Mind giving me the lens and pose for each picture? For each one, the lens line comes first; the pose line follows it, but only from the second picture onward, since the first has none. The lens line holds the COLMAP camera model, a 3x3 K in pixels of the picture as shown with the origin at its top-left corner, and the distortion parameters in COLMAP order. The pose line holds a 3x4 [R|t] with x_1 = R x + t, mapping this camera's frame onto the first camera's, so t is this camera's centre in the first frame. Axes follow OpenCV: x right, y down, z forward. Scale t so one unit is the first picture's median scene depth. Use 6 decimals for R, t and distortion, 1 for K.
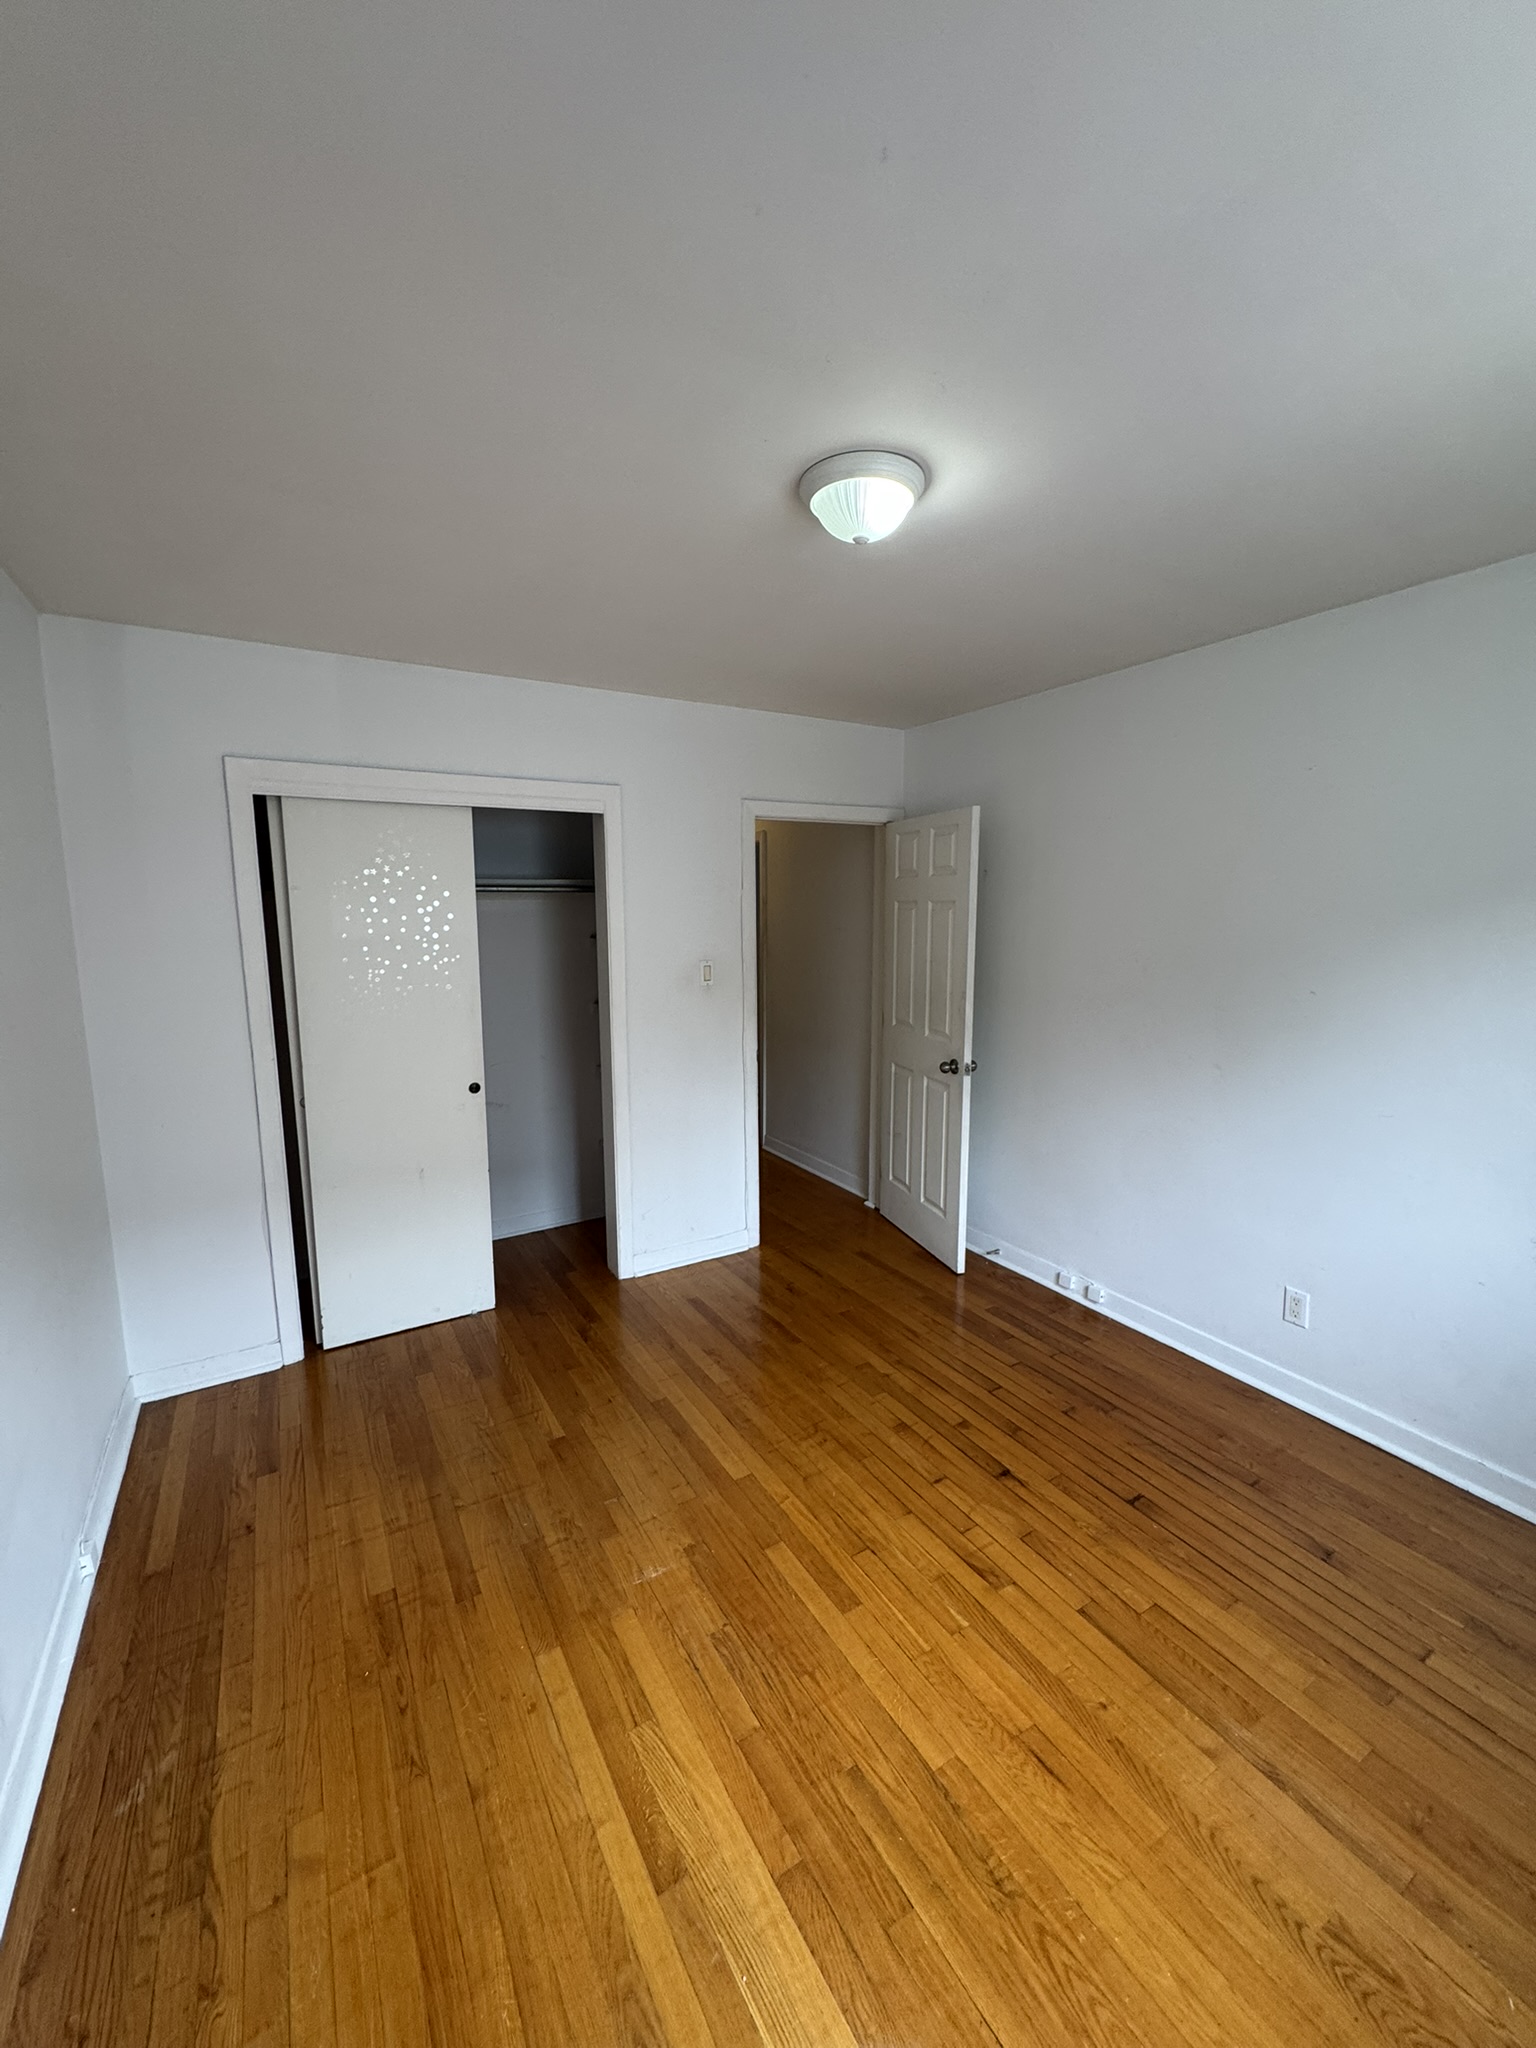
lens RADIAL K [[818.6, 0, 771.3], [0, 818.6, 1022.9], [0, 0, 1]] dist [0.000533, -0.000166]
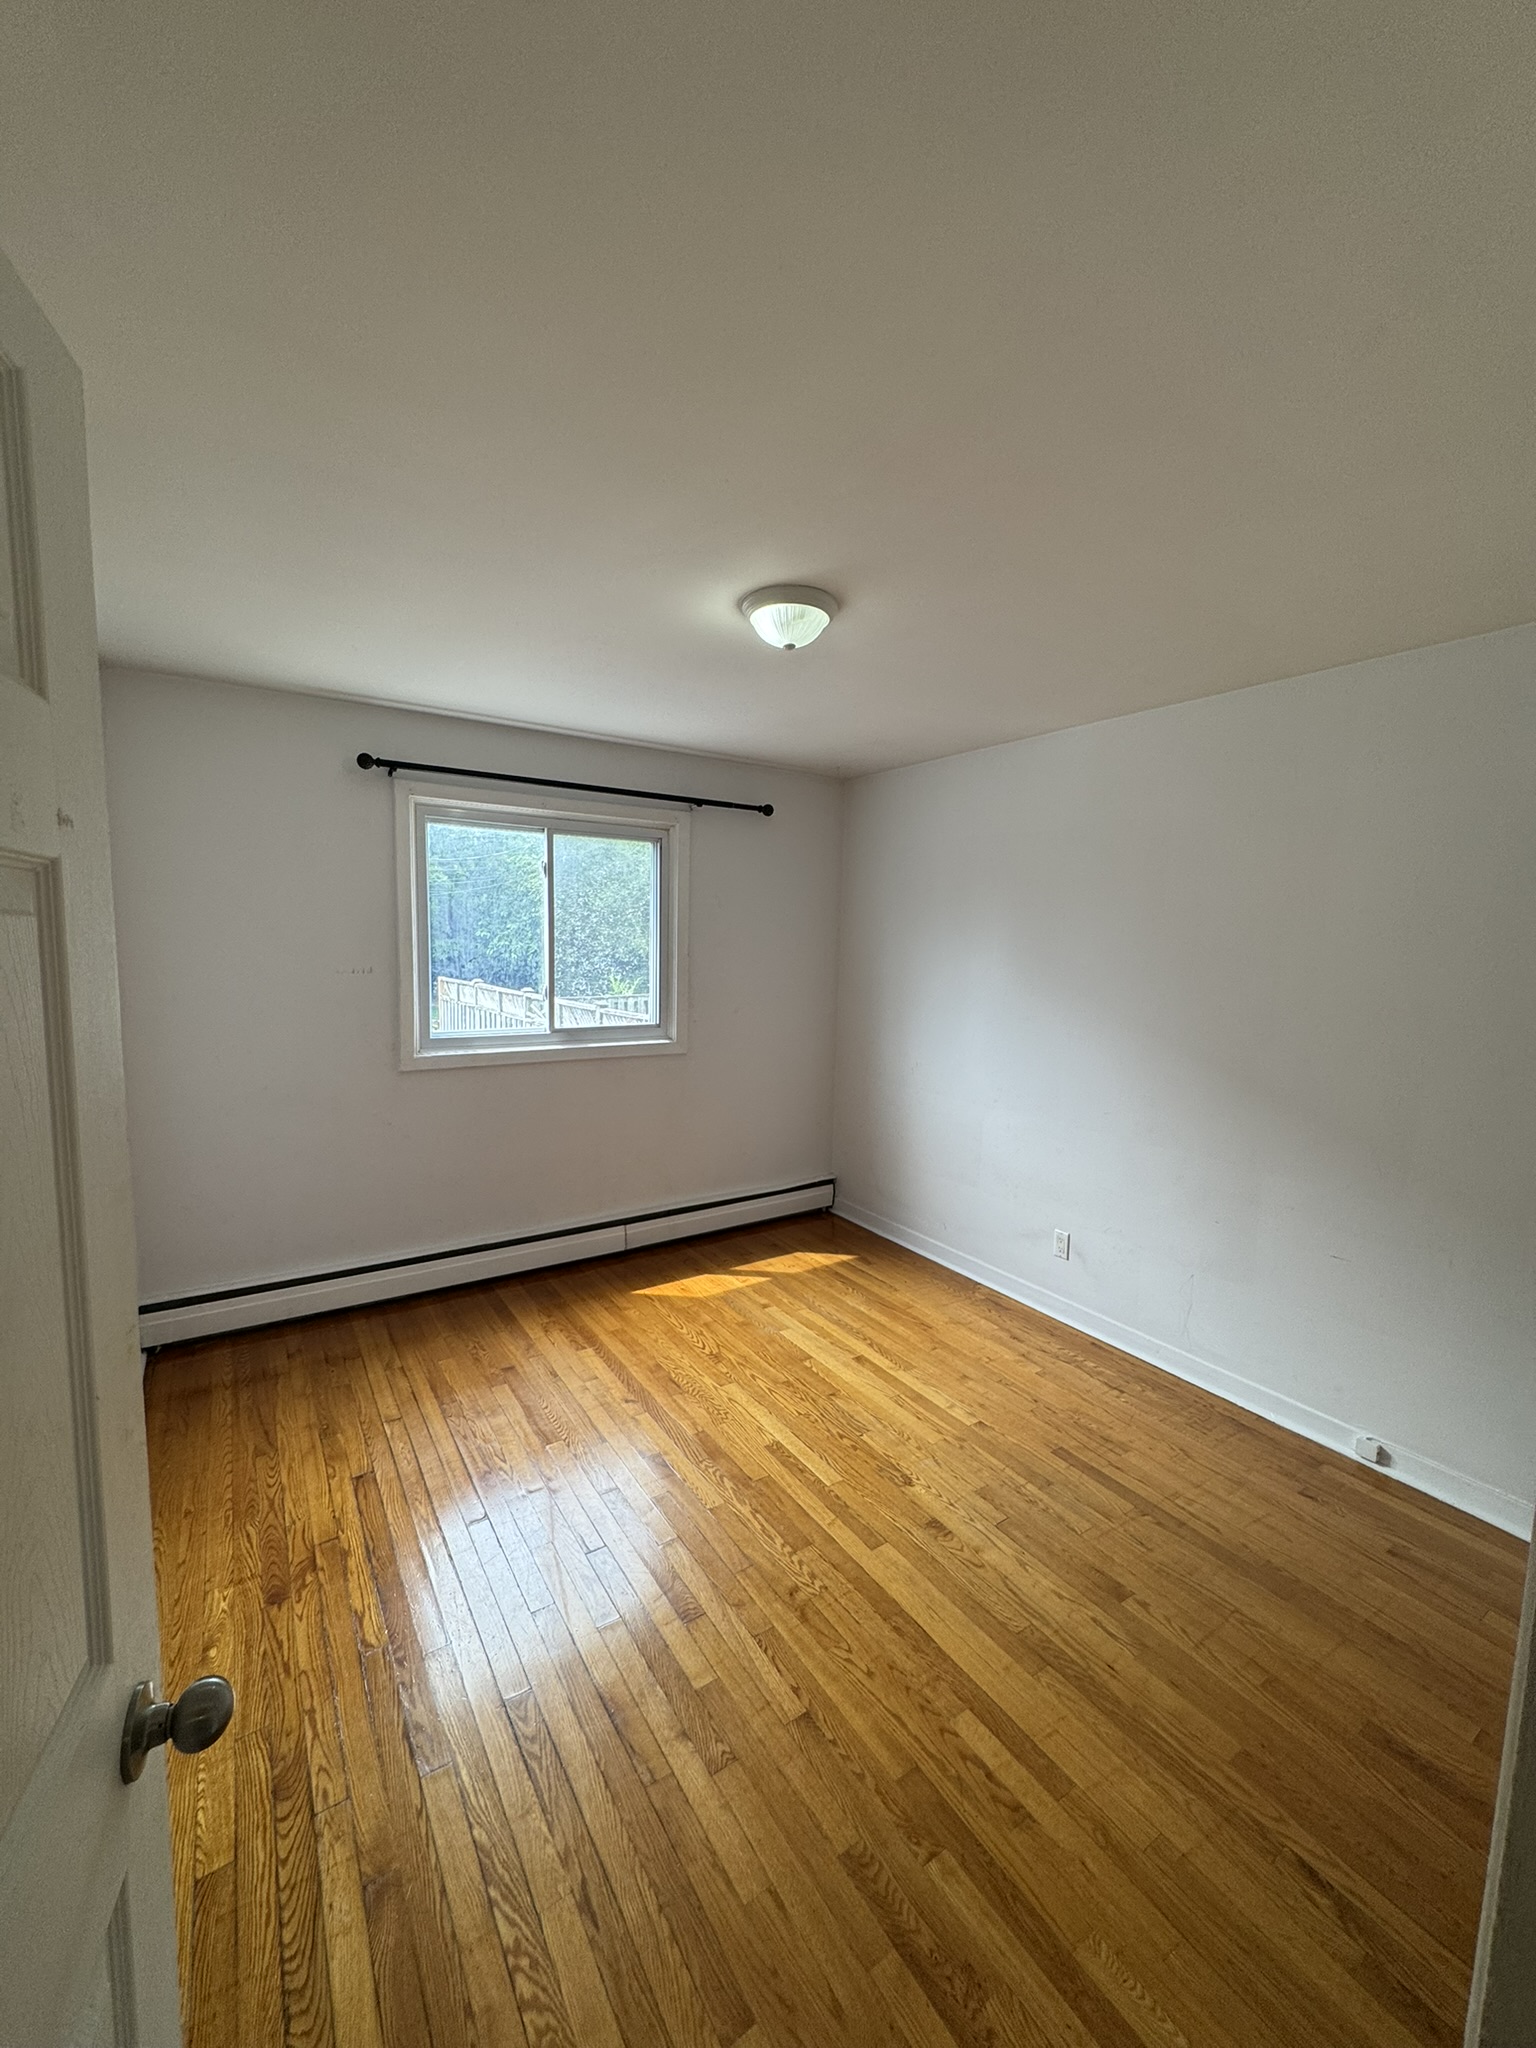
lens RADIAL K [[818.6, 0, 771.3], [0, 818.6, 1022.9], [0, 0, 1]] dist [0.000533, -0.000166]
pose [[-0.999043, -0.013790, -0.041505, 0.128435], [-0.023509, 0.969561, 0.243719, -0.229438], [0.036881, 0.244462, -0.968957, 1.673258]]
